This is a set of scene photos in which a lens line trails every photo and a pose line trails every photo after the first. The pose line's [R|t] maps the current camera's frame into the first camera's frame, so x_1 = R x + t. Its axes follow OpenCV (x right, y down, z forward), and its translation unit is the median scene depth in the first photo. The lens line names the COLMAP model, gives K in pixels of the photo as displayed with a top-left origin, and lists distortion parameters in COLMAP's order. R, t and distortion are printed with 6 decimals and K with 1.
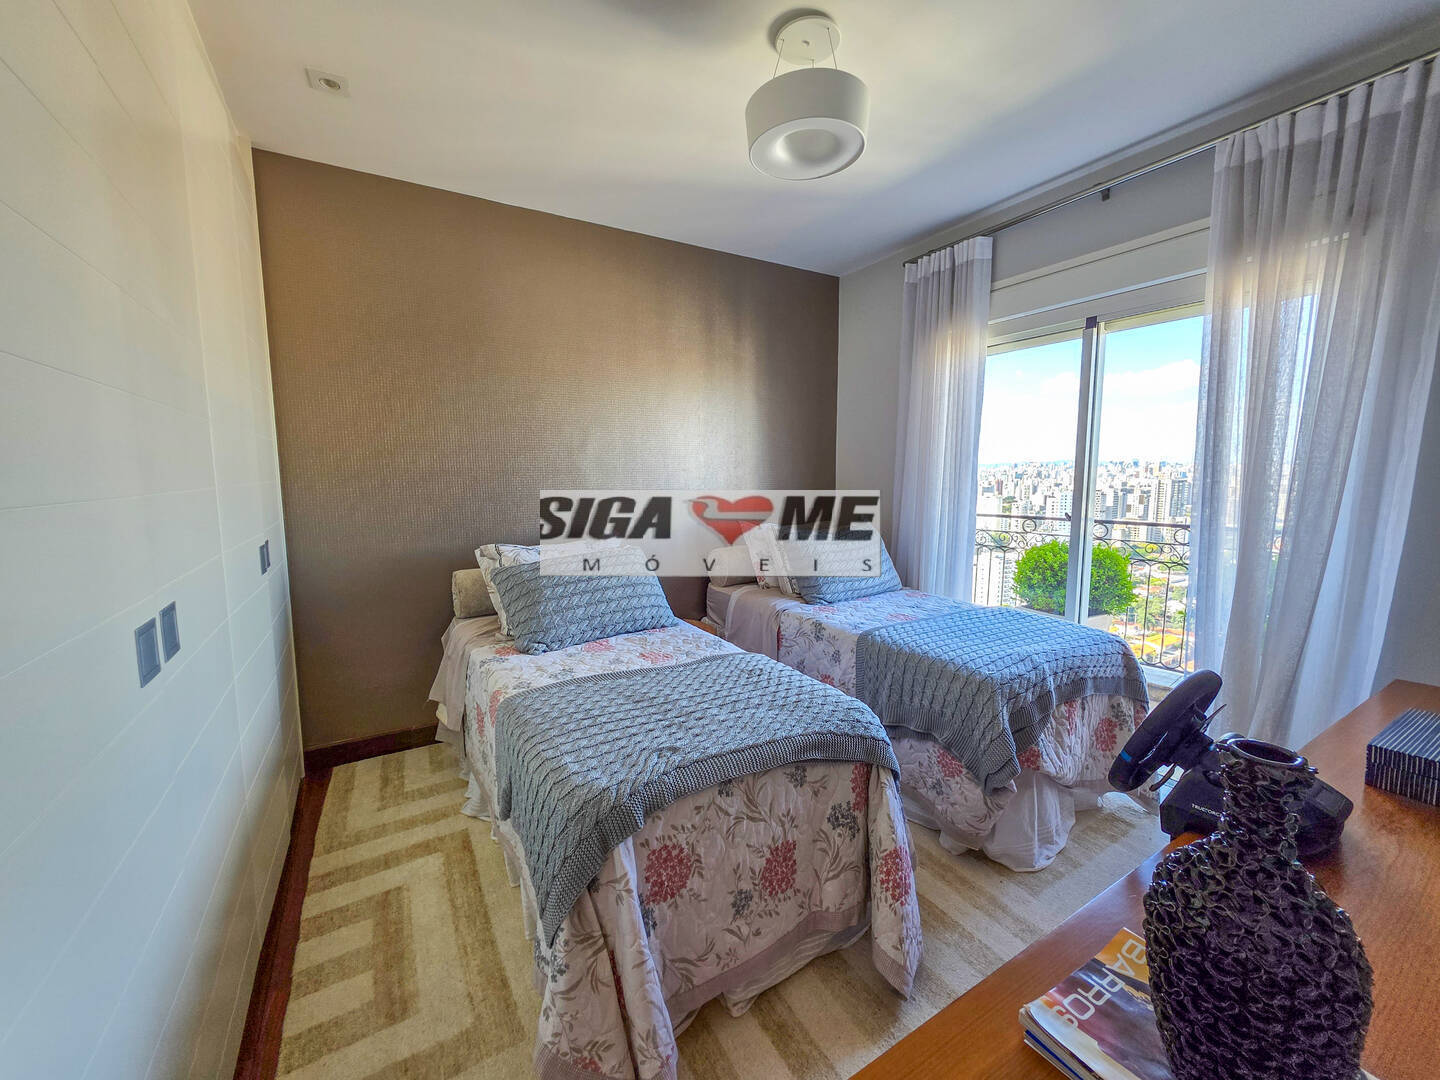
lens RADIAL K [[576.7, 0, 720.2], [0, 576.7, 535.8], [0, 0, 1]] dist [0.001284, -0.000035]
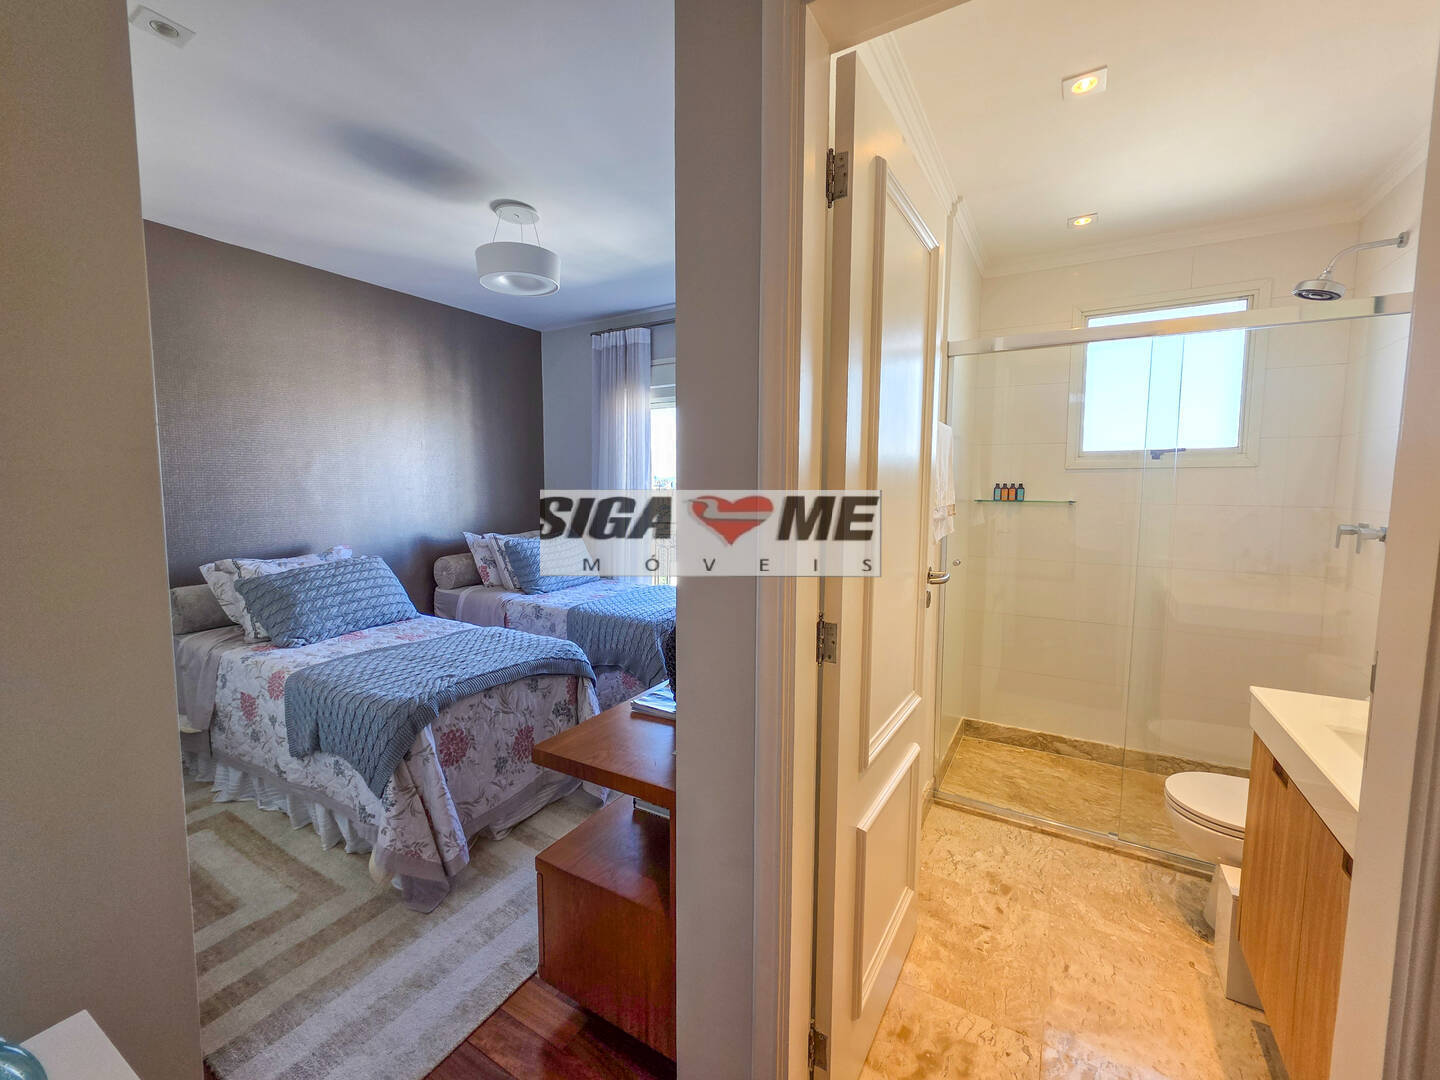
lens RADIAL K [[586.2, 0, 717.0], [0, 586.2, 534.1], [0, 0, 1]] dist [0.000818, -0.000053]
pose [[0.882921, -0.033230, 0.468343, -0.130780], [0.044253, 0.998942, -0.012550, 0.029647], [-0.467431, 0.031807, 0.883457, -0.559133]]
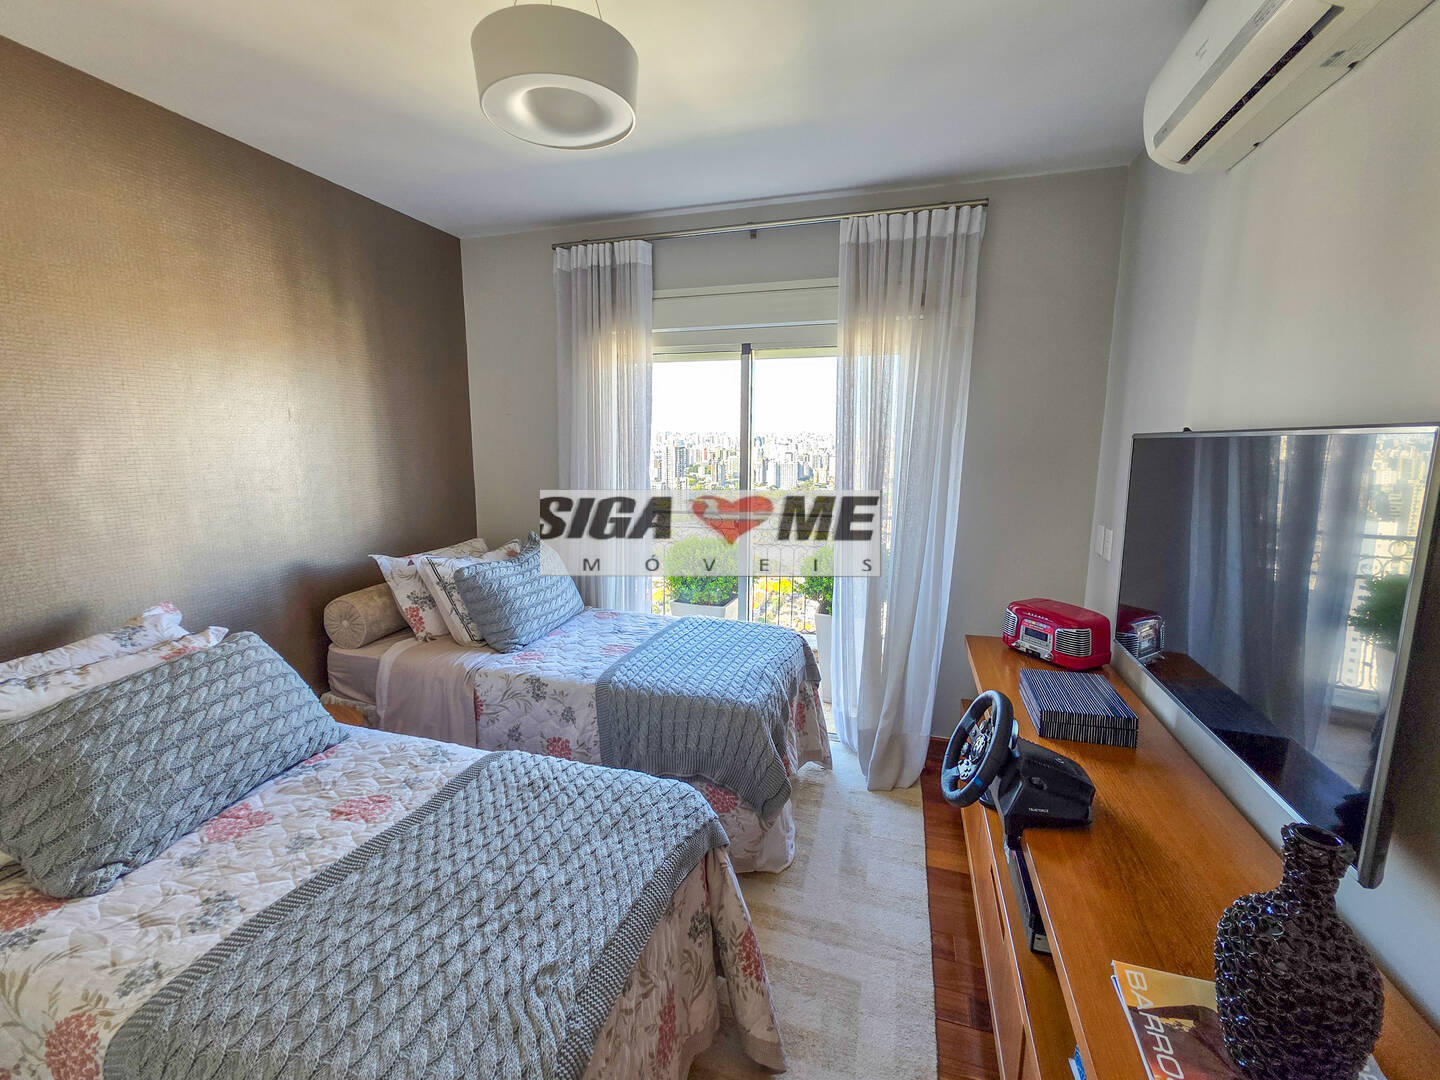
lens RADIAL K [[607.3, 0, 717.2], [0, 607.3, 532.4], [0, 0, 1]] dist [0.001458, -0.000311]
pose [[0.746227, -0.095578, 0.658795, -0.273816], [0.066673, 0.995394, 0.068891, -0.146781], [-0.662344, -0.007484, 0.749162, 0.235827]]
